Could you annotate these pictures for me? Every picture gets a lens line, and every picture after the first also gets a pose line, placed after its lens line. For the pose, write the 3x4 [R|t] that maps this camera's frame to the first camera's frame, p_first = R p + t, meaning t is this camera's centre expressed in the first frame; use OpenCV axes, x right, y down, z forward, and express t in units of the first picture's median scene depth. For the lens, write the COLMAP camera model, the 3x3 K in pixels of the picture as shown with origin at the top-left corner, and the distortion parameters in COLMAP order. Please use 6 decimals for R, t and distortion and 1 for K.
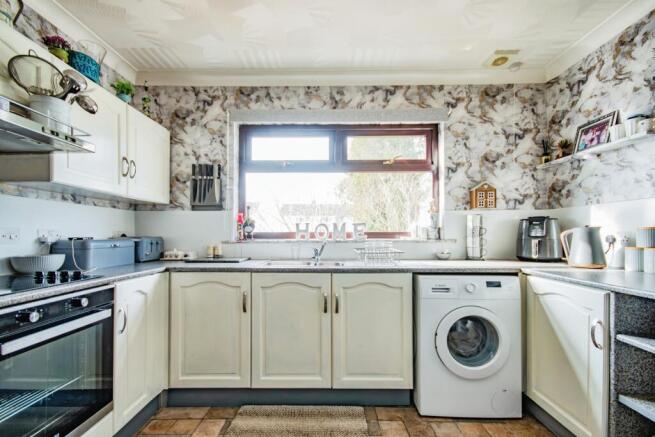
lens RADIAL K [[301.8, 0, 323.1], [0, 301.8, 232.4], [0, 0, 1]] dist [0.033309, -0.003150]
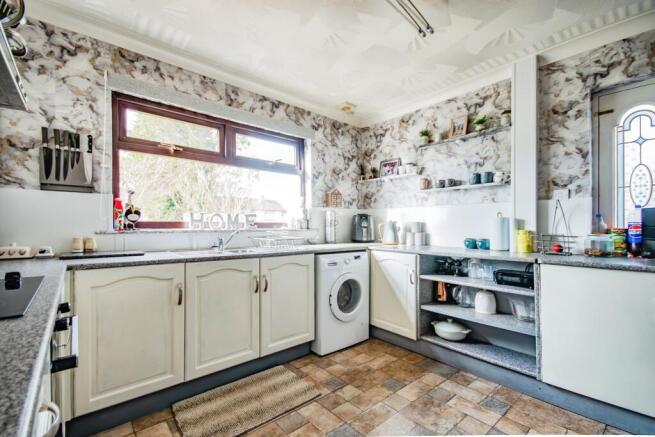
lens RADIAL K [[301.8, 0, 322.1], [0, 301.8, 224.1], [0, 0, 1]] dist [0.033309, -0.003150]
pose [[0.744243, 0.008407, 0.667856, -0.464104], [-0.011245, 0.999937, -0.000056, 0.003092], [-0.667814, -0.007468, 0.744291, -0.012050]]
